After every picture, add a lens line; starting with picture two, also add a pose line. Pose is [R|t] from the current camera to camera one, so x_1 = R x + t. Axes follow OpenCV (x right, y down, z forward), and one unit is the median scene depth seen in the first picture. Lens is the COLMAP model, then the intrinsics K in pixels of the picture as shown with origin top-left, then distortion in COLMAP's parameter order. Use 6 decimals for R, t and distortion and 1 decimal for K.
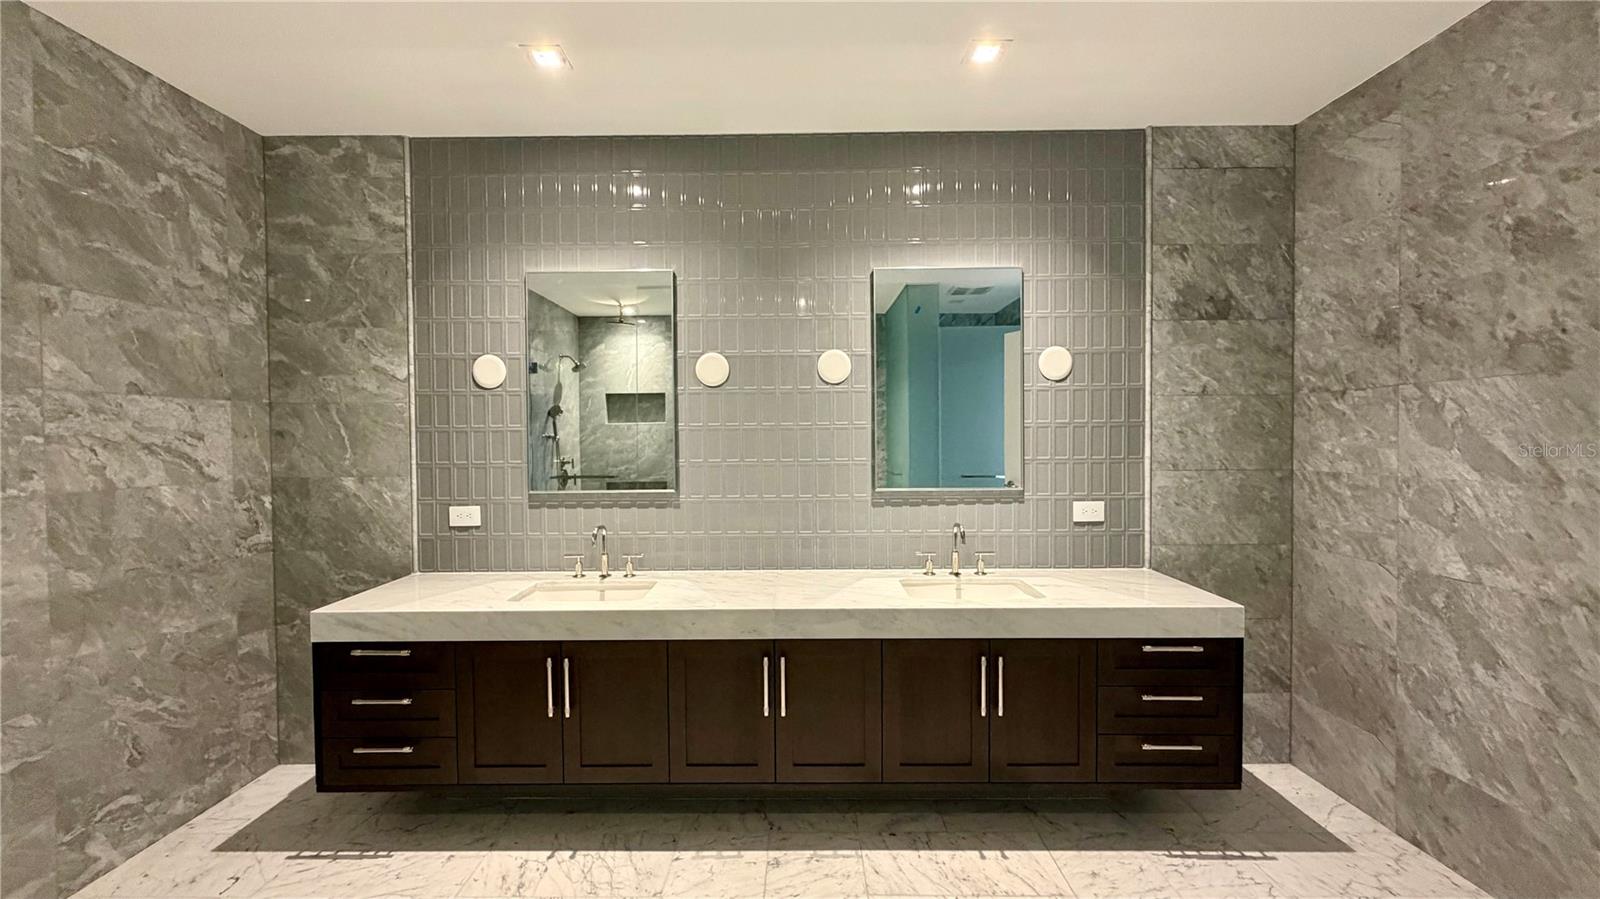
lens RADIAL K [[640.6, 0, 800.0], [0, 640.6, 449.5], [0, 0, 1]] dist [-0.000270, -0.000063]
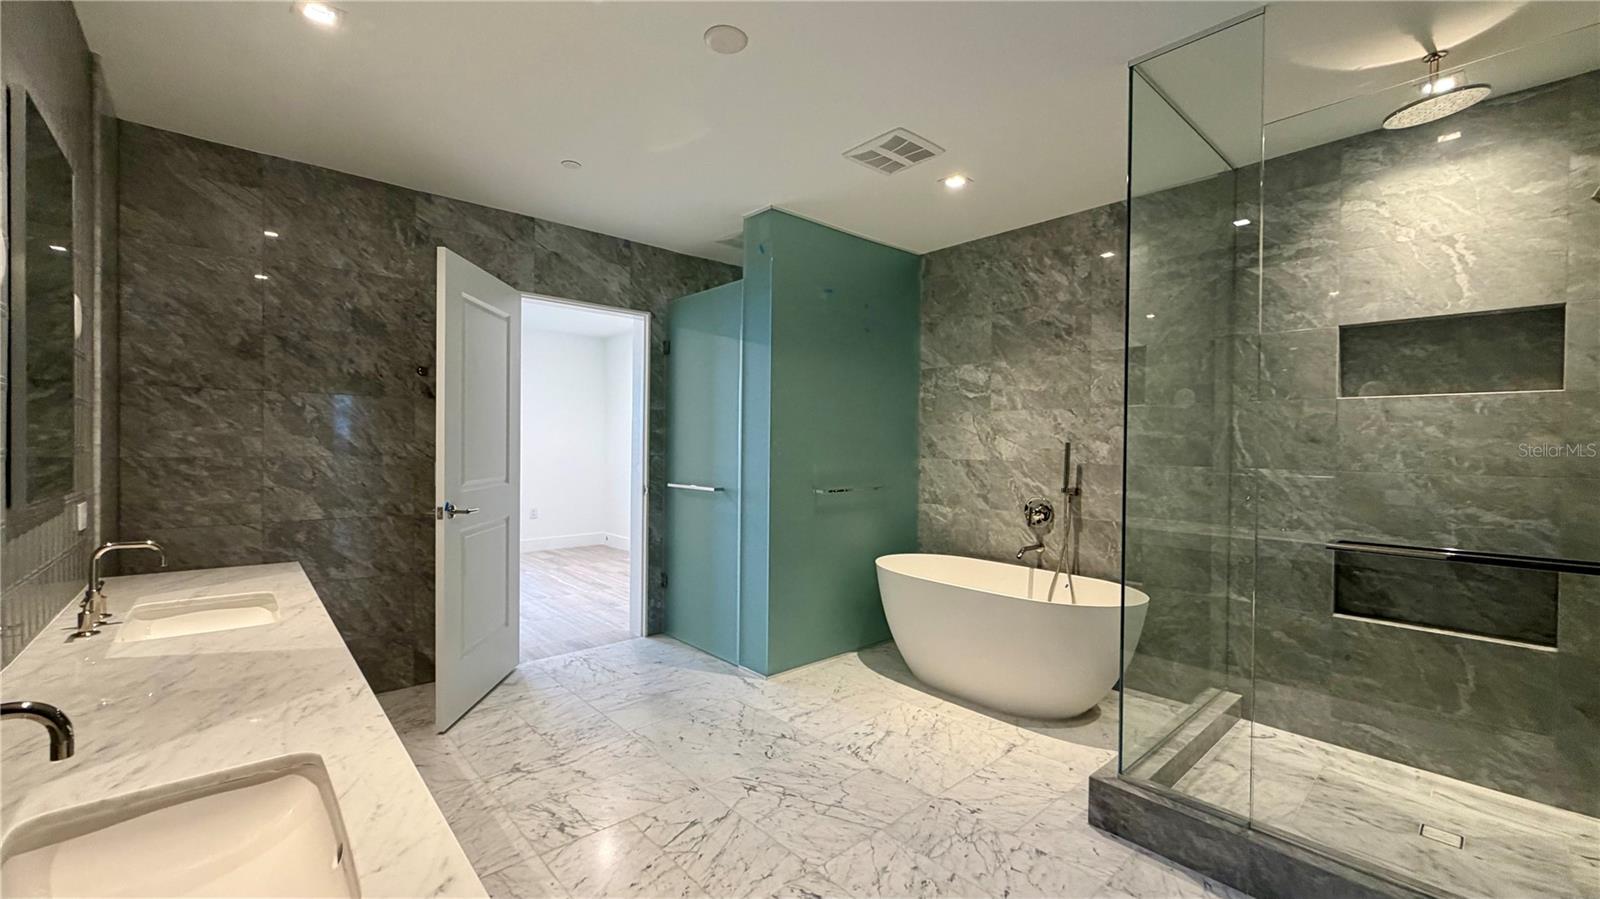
lens RADIAL K [[640.6, 0, 800.0], [0, 640.6, 449.5], [0, 0, 1]] dist [-0.000270, -0.000063]
pose [[-0.673175, -0.004785, 0.739468, -0.892343], [0.008428, 0.999864, 0.014142, 0.017009], [-0.739436, 0.015752, -0.673043, 1.119530]]
